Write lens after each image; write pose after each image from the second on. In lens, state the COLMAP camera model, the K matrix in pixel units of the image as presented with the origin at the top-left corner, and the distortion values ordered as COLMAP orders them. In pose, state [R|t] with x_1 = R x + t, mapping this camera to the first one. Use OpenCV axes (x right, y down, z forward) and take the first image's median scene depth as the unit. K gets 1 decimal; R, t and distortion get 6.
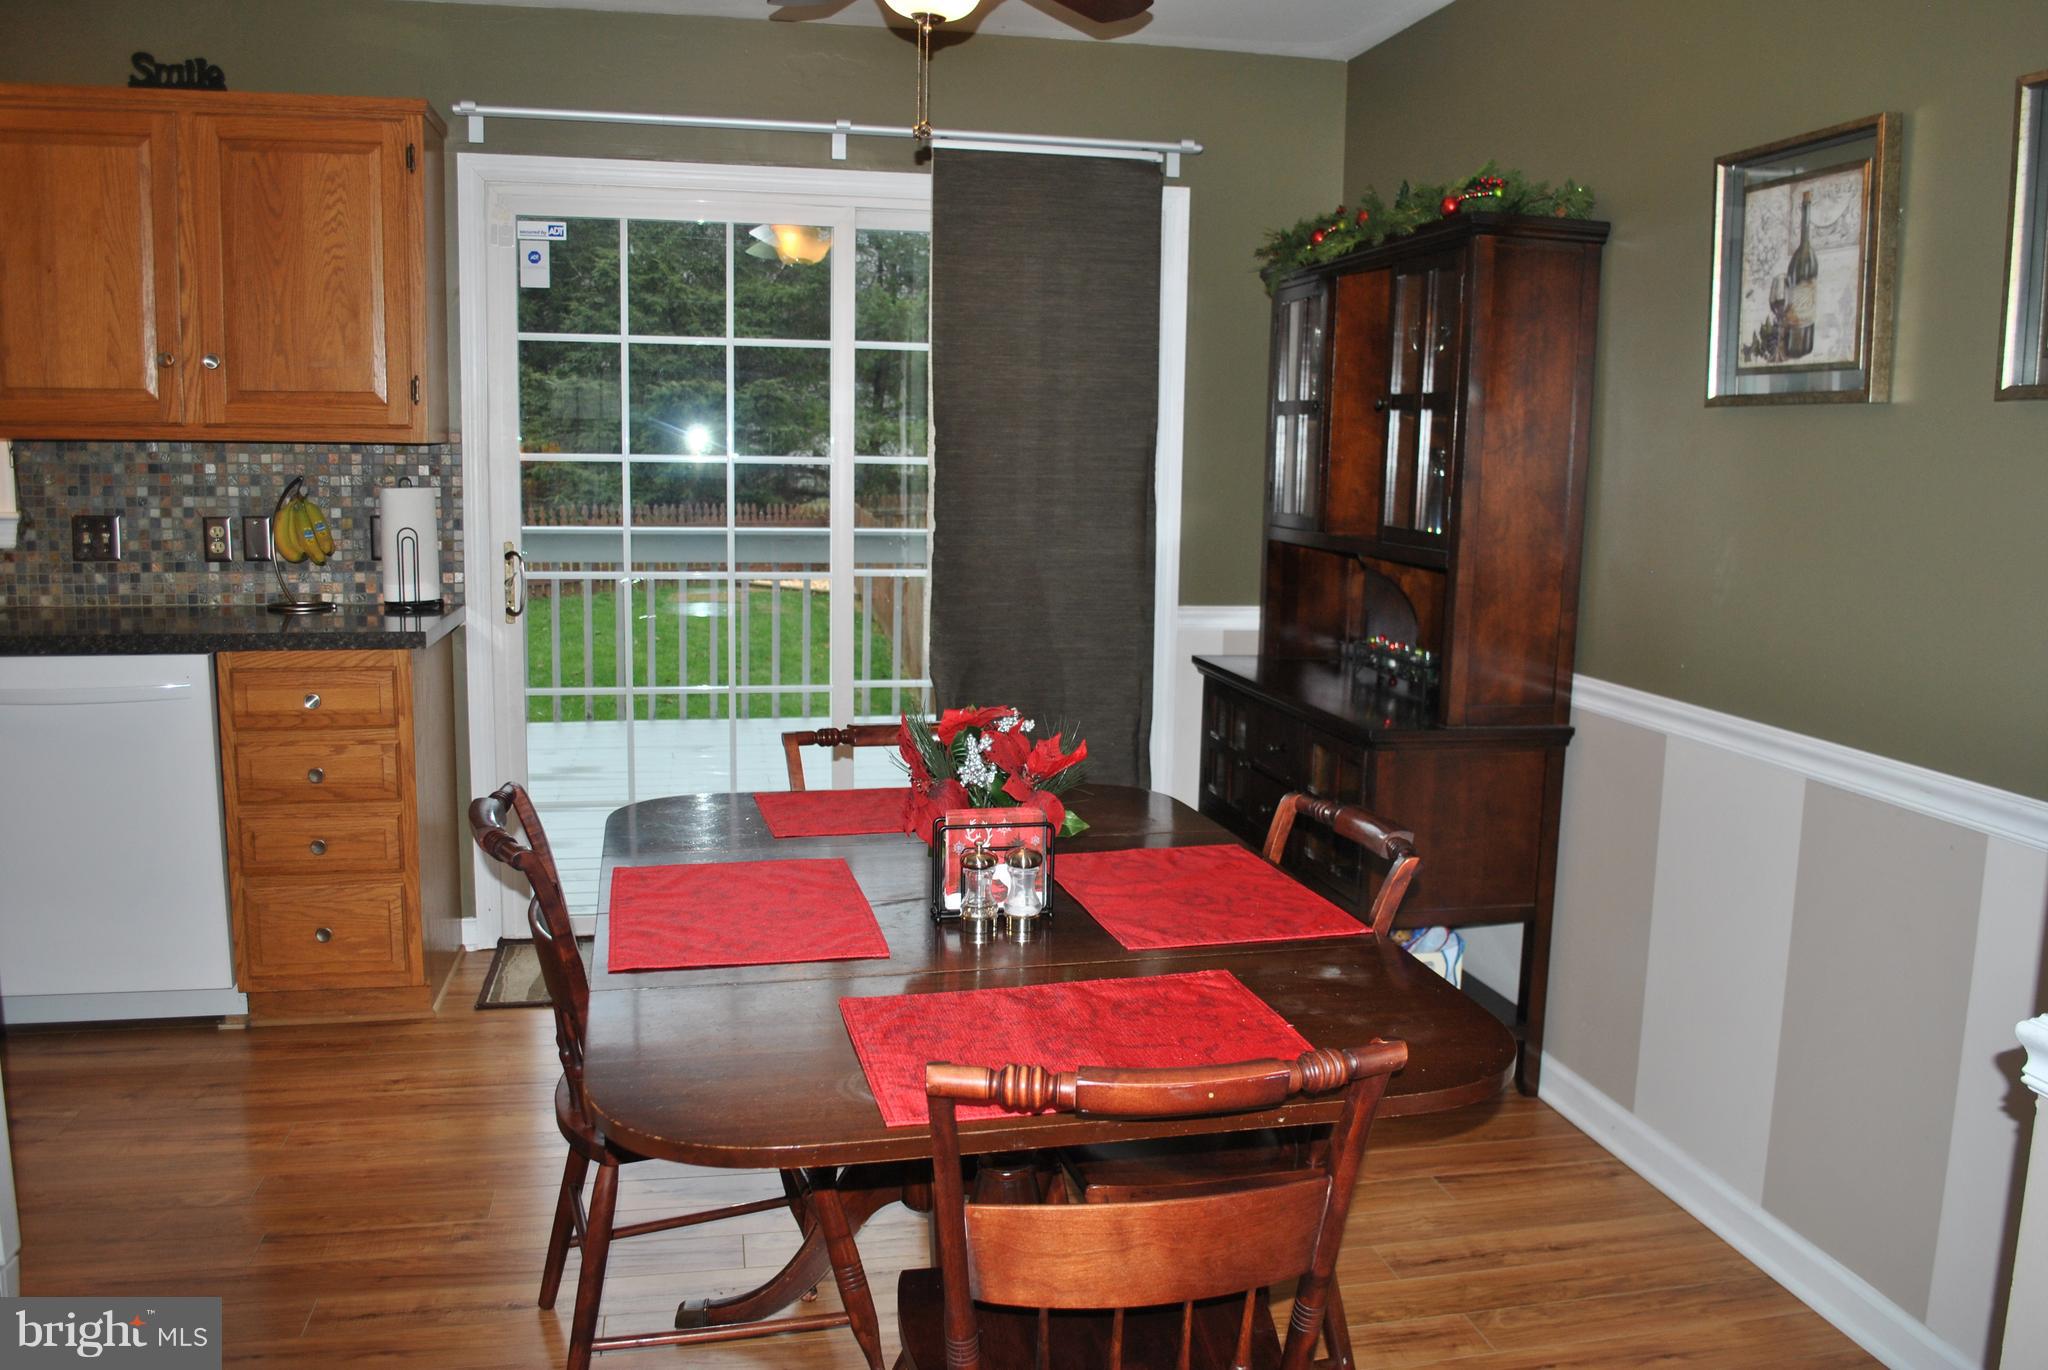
lens RADIAL K [[1613.1, 0, 1067.3], [0, 1613.1, 666.4], [0, 0, 1]] dist [-0.078179, 0.010501]
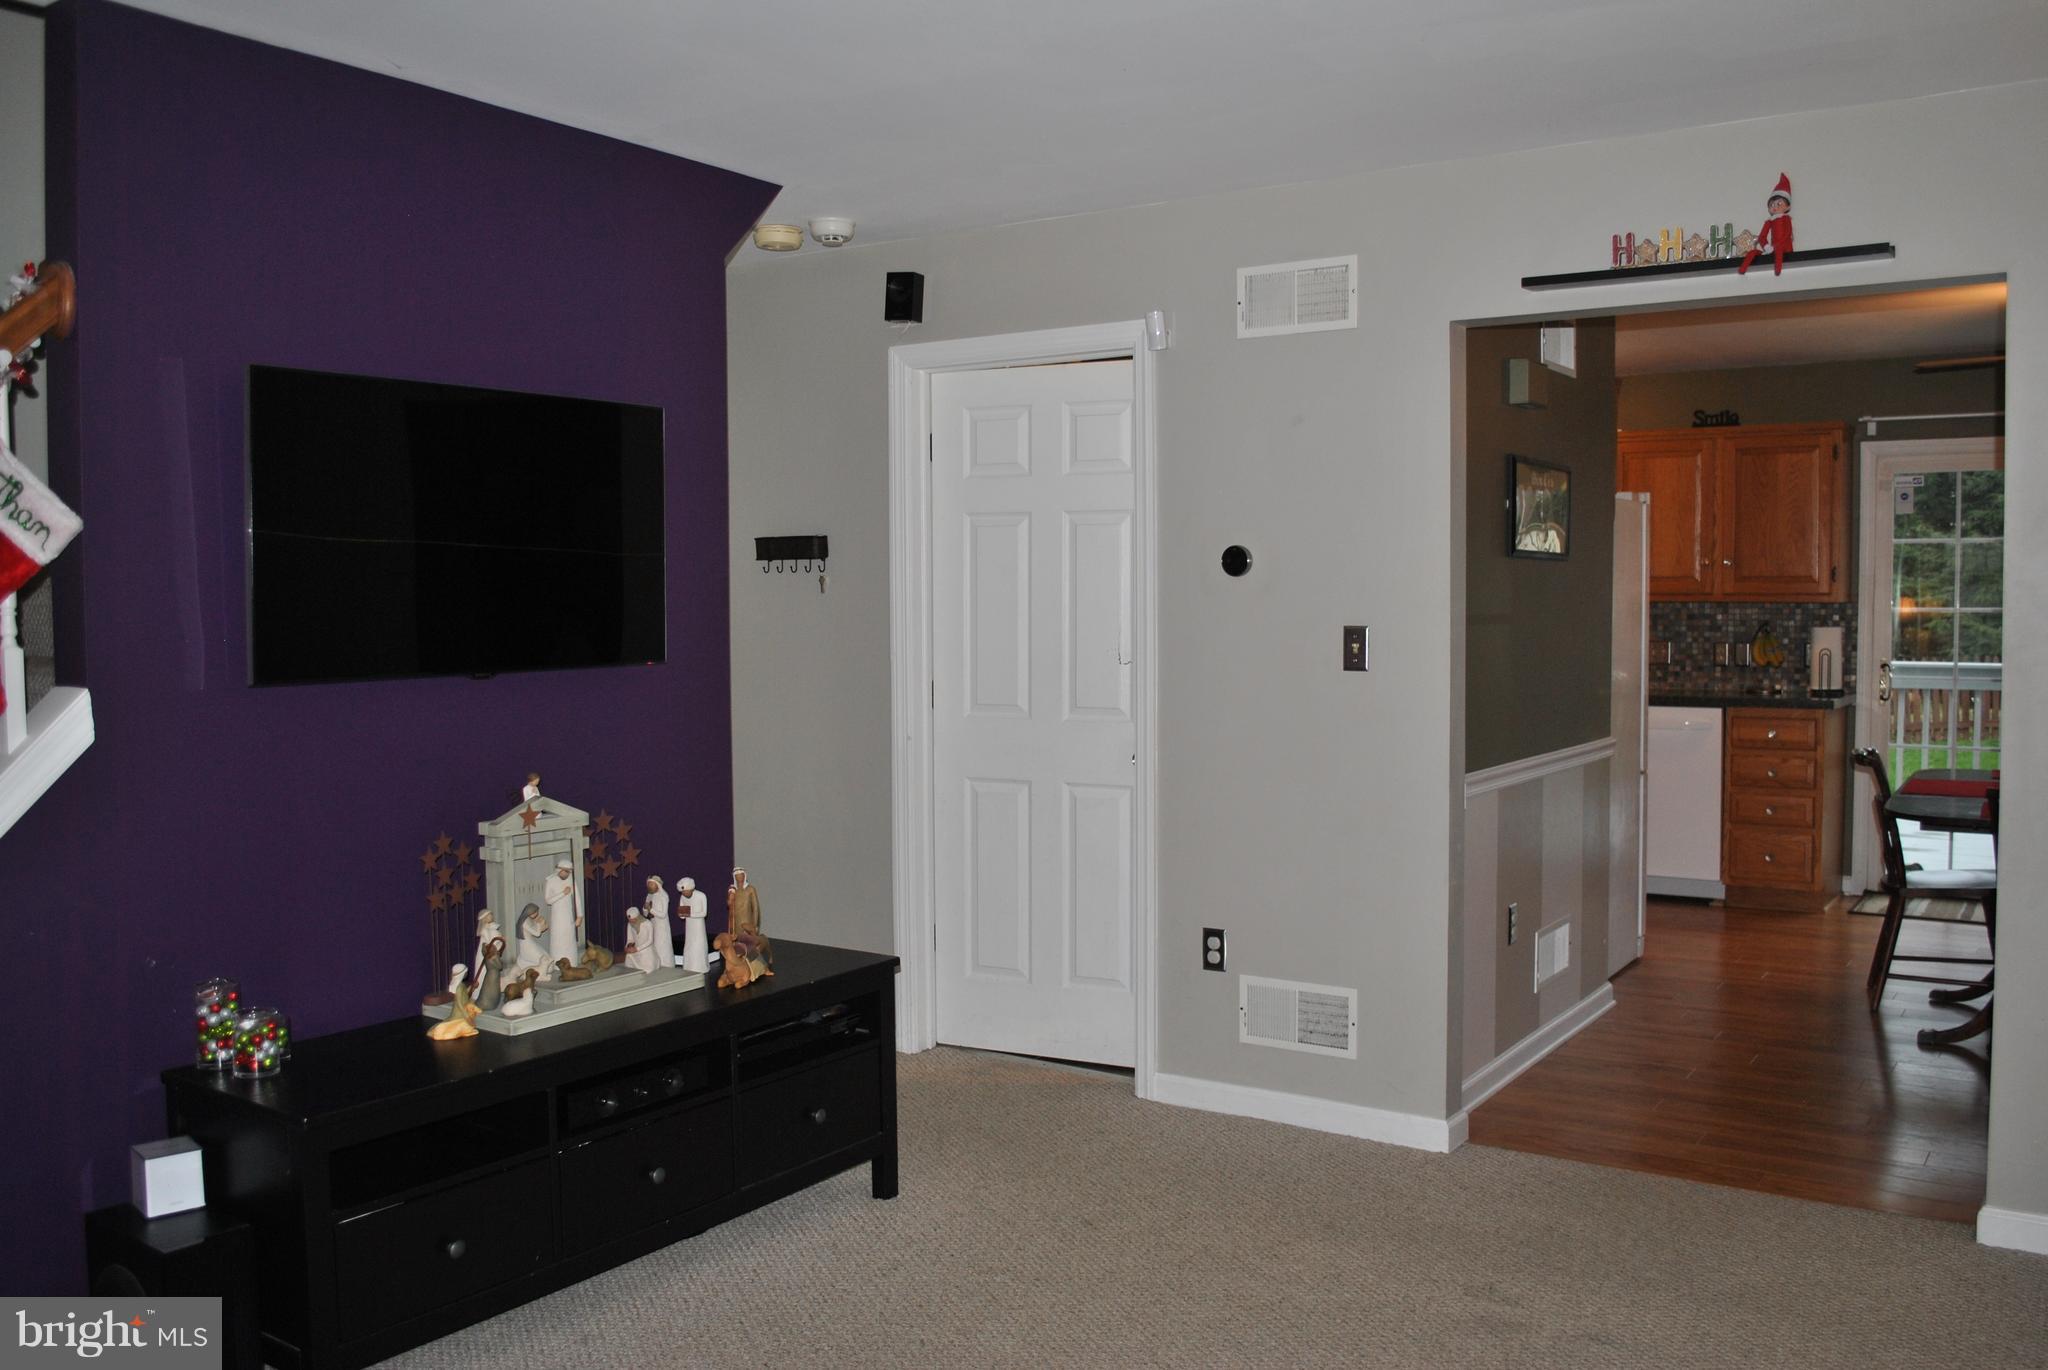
lens RADIAL K [[1770.0, 0, 1014.3], [0, 1770.0, 679.3], [0, 0, 1]] dist [-0.064056, -0.007688]
pose [[0.687657, 0.012075, -0.725936, 0.440831], [-0.083332, 0.994567, -0.062395, 0.166186], [0.721238, 0.103400, 0.684926, -1.149084]]
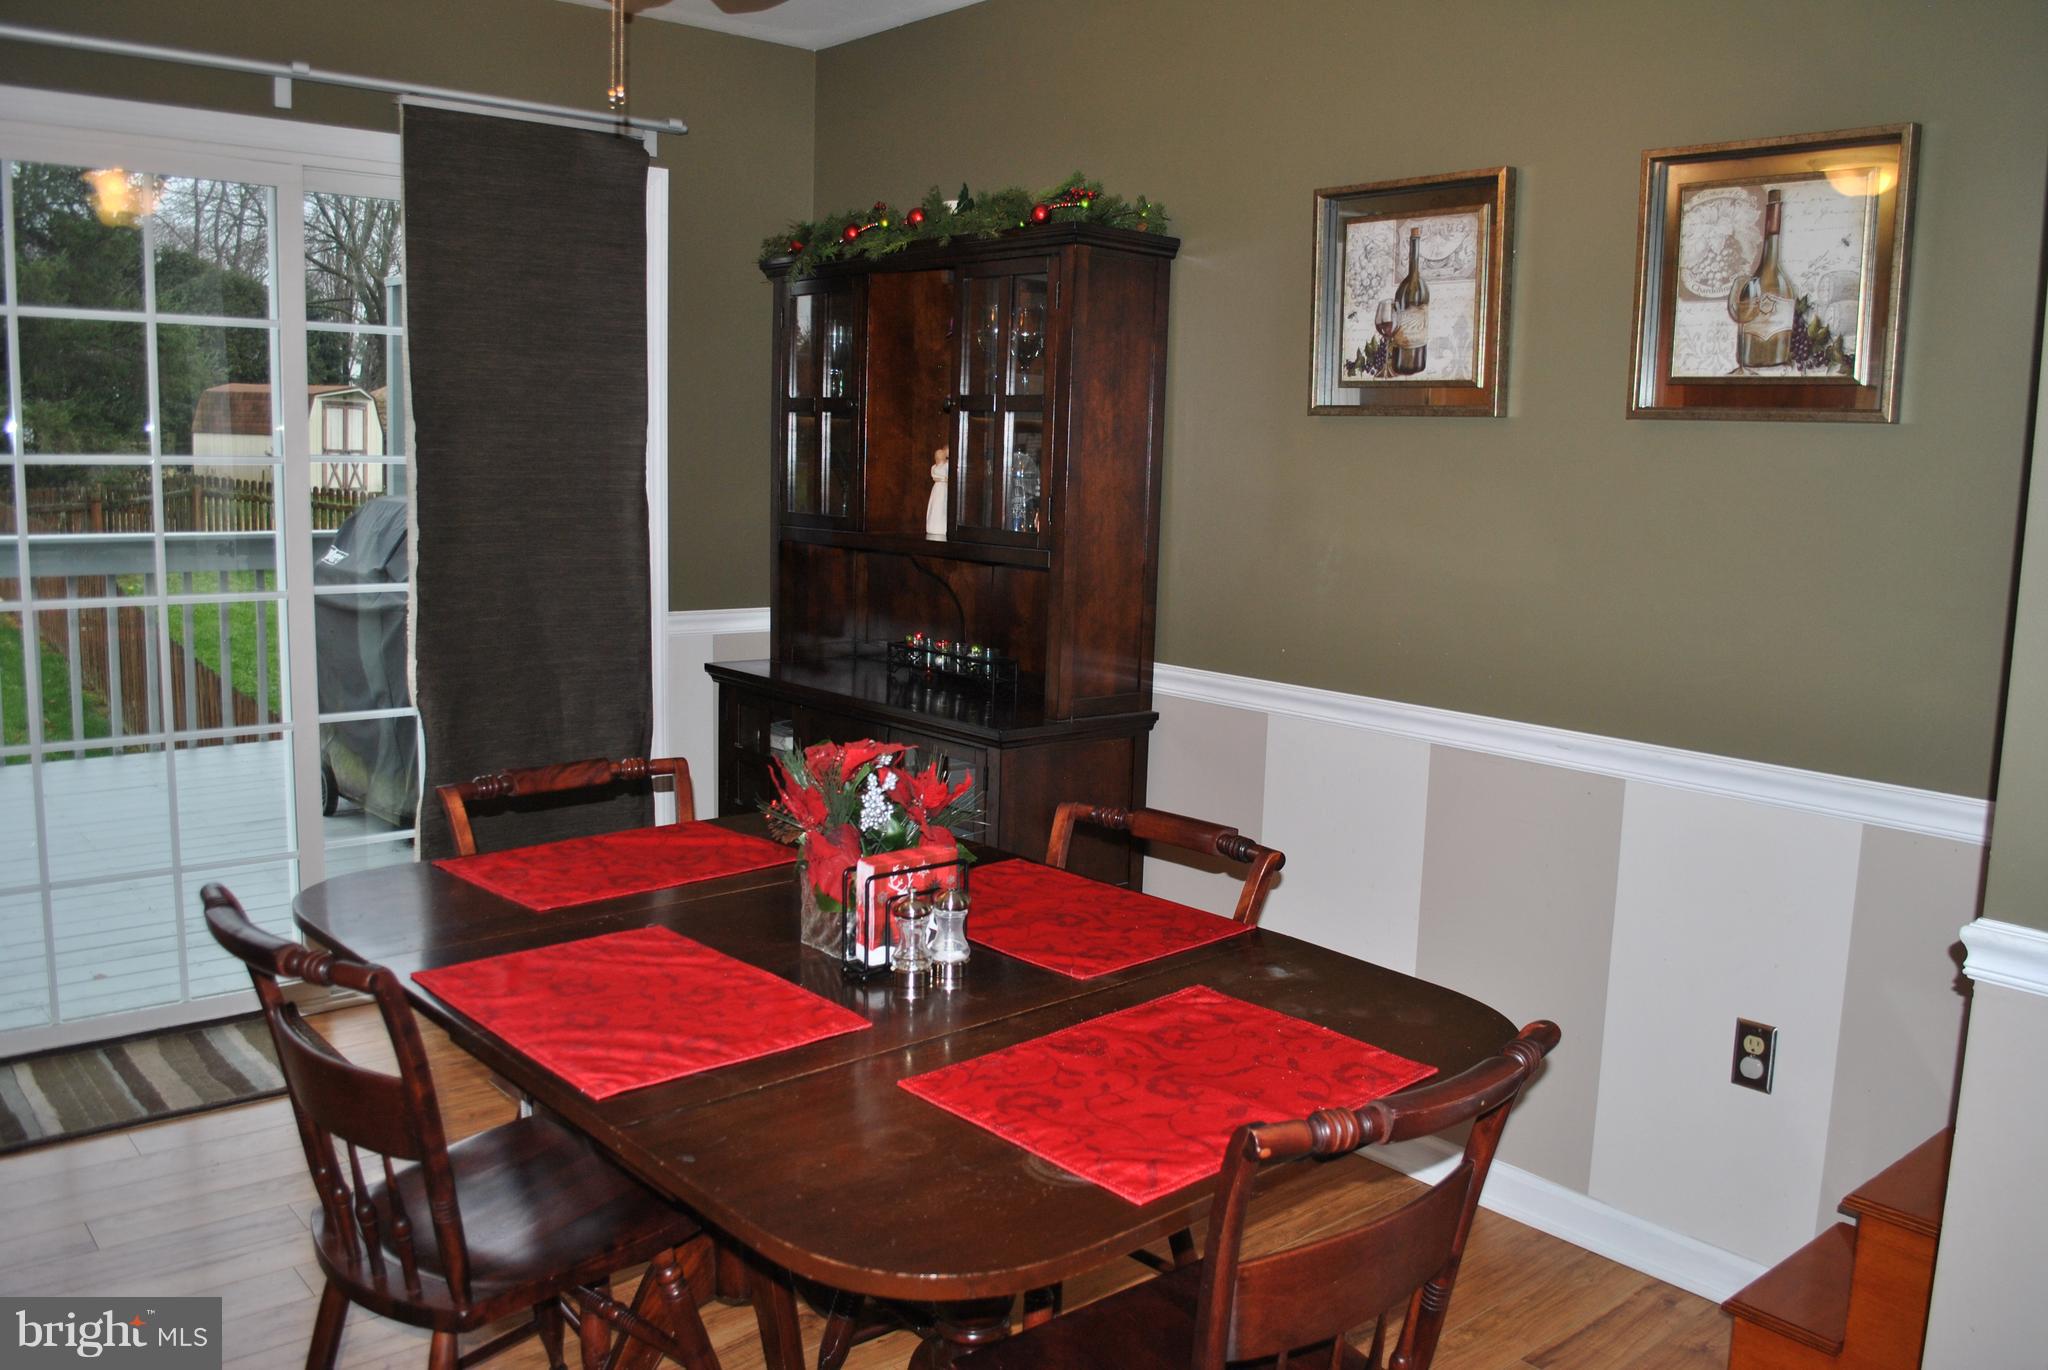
lens RADIAL K [[1613.1, 0, 1037.7], [0, 1613.1, 673.8], [0, 0, 1]] dist [-0.078179, 0.010501]
pose [[0.879665, -0.061899, 0.471548, -0.255605], [0.054556, 0.998082, 0.029243, -0.023005], [-0.472454, 0.000002, 0.881355, 0.090395]]
